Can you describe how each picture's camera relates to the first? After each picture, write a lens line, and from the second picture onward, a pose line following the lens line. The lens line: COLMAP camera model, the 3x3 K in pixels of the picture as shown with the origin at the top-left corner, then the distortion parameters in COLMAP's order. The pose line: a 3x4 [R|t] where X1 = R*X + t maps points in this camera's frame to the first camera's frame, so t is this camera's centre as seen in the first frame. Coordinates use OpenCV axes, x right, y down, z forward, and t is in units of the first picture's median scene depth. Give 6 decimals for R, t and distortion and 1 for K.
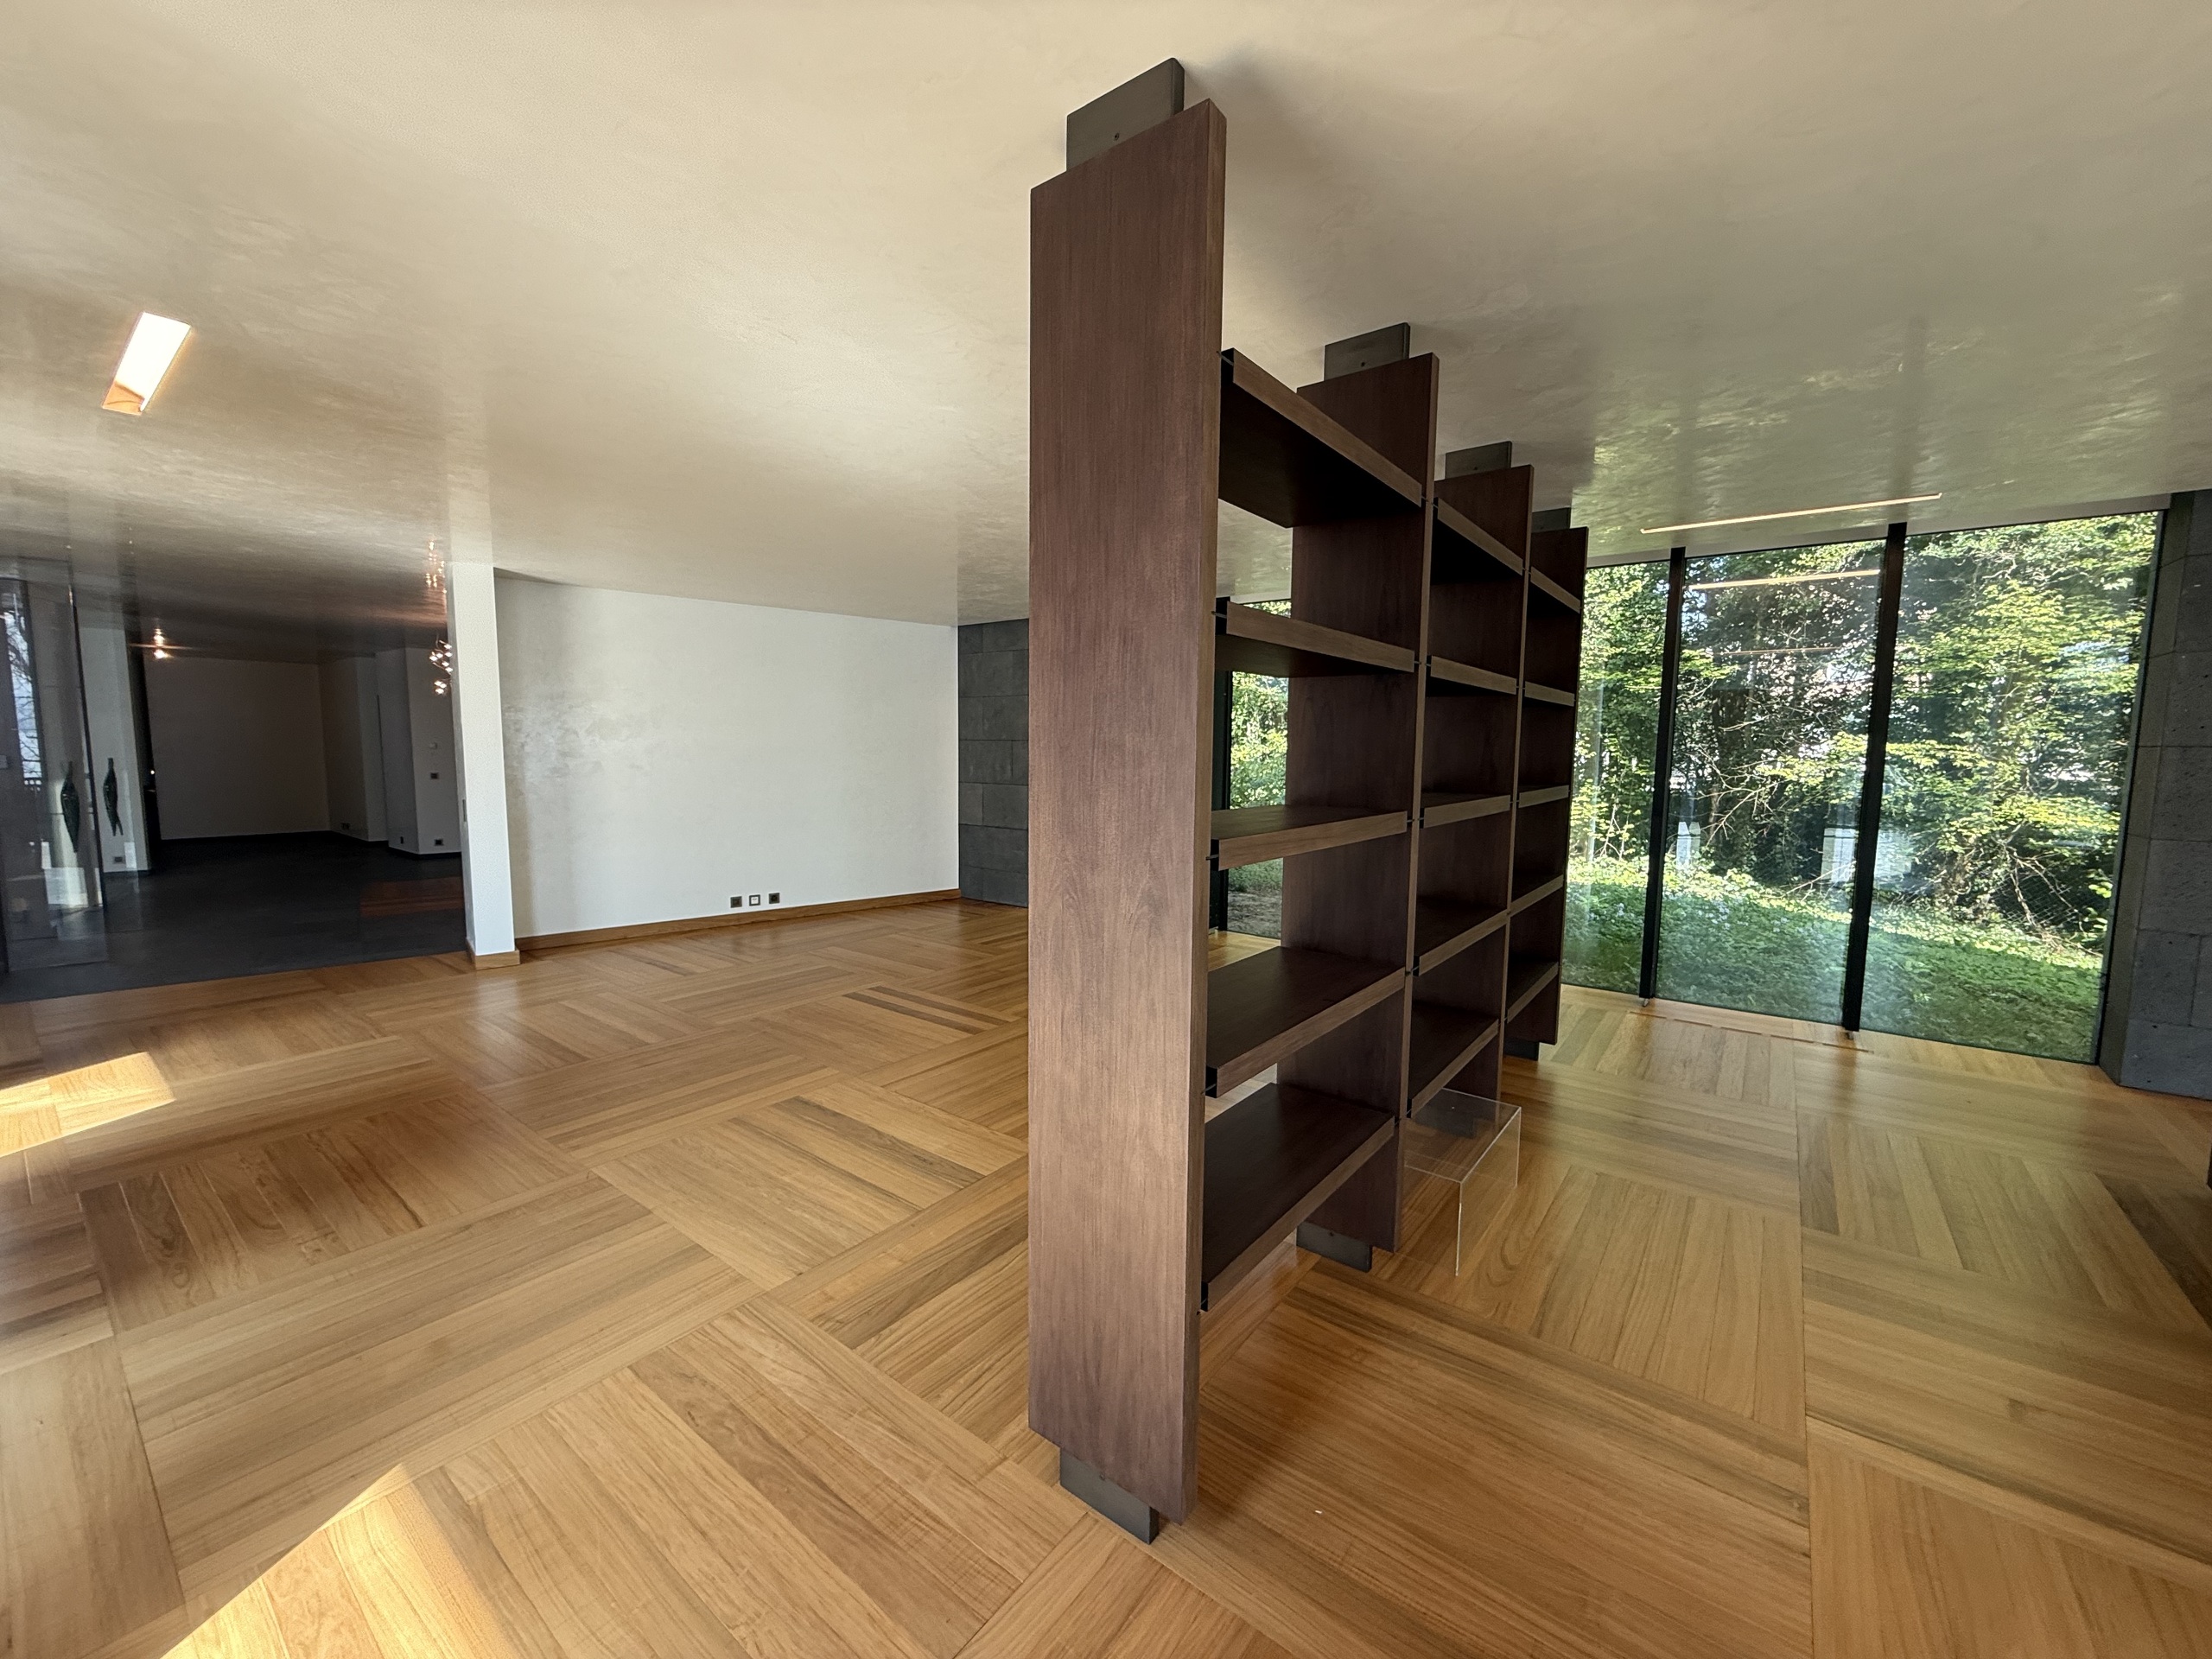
lens RADIAL K [[882.2, 0, 1083.8], [0, 882.2, 826.4], [0, 0, 1]] dist [-0.000947, -0.000084]
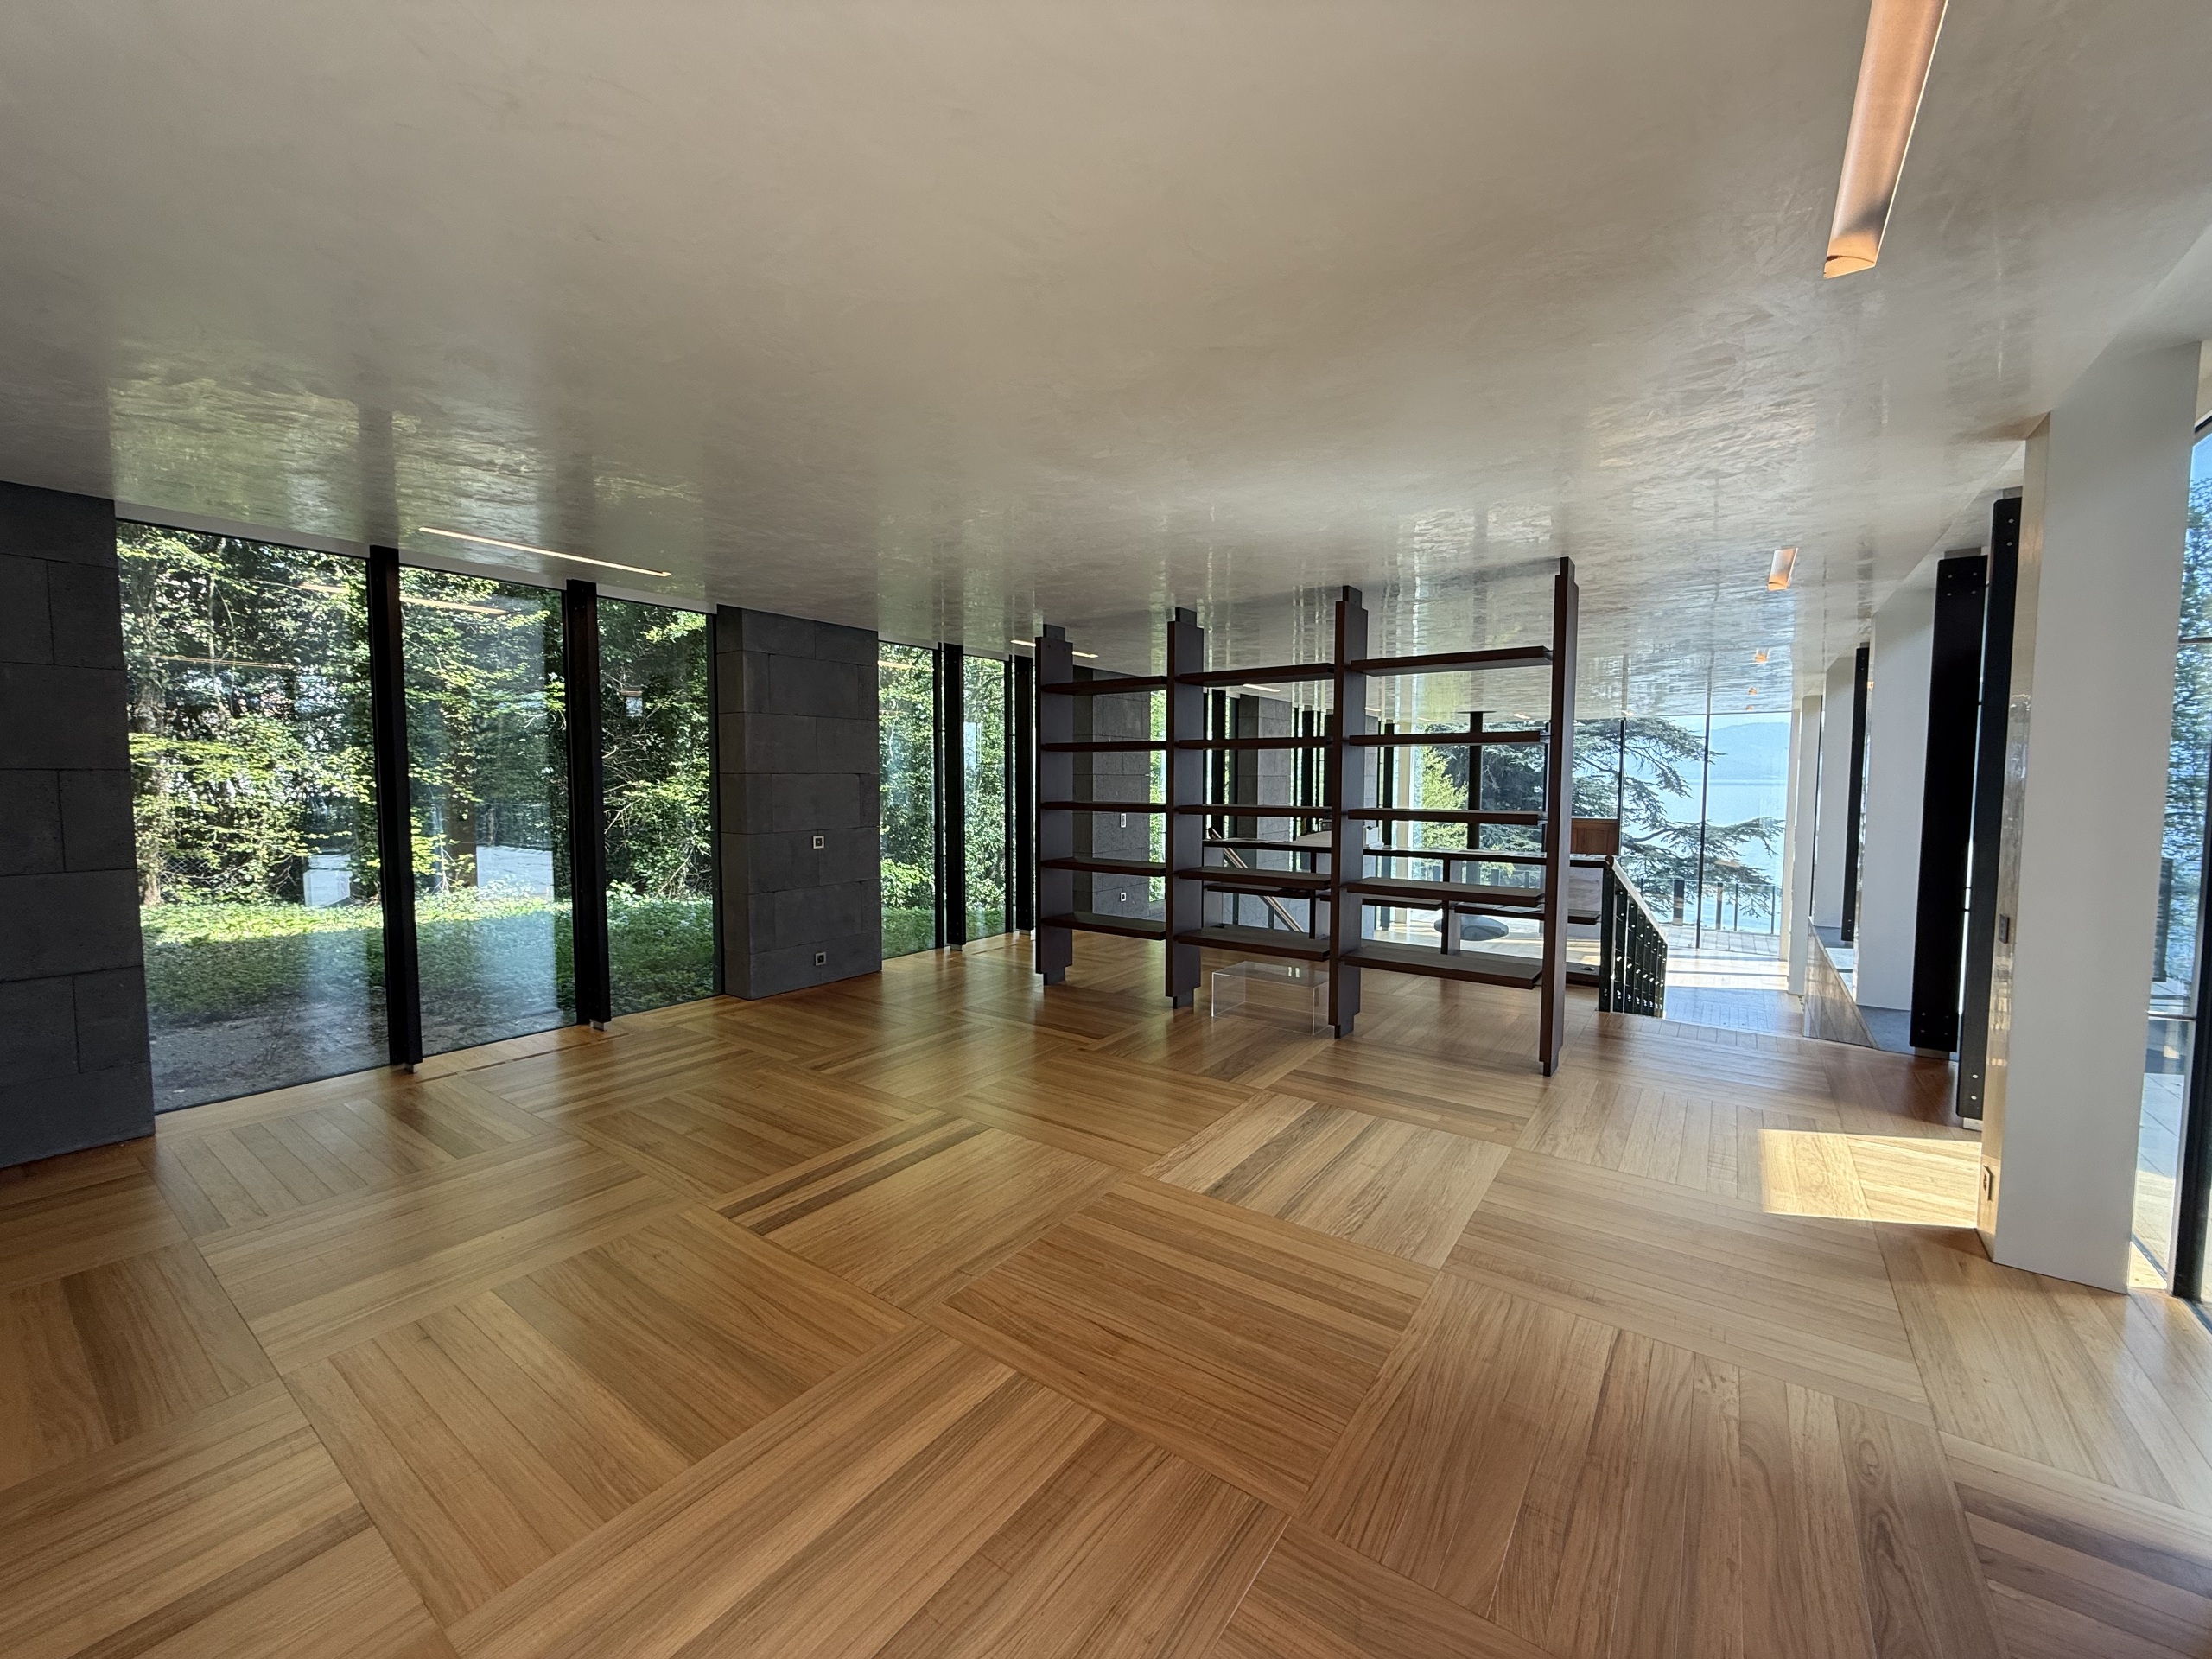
lens RADIAL K [[882.2, 0, 1094.6], [0, 882.2, 835.3], [0, 0, 1]] dist [-0.000947, -0.000084]
pose [[-0.039258, -0.077764, 0.996199, -1.187371], [0.092159, 0.992436, 0.081102, -0.125537], [-0.994970, 0.094993, -0.031795, 1.134541]]
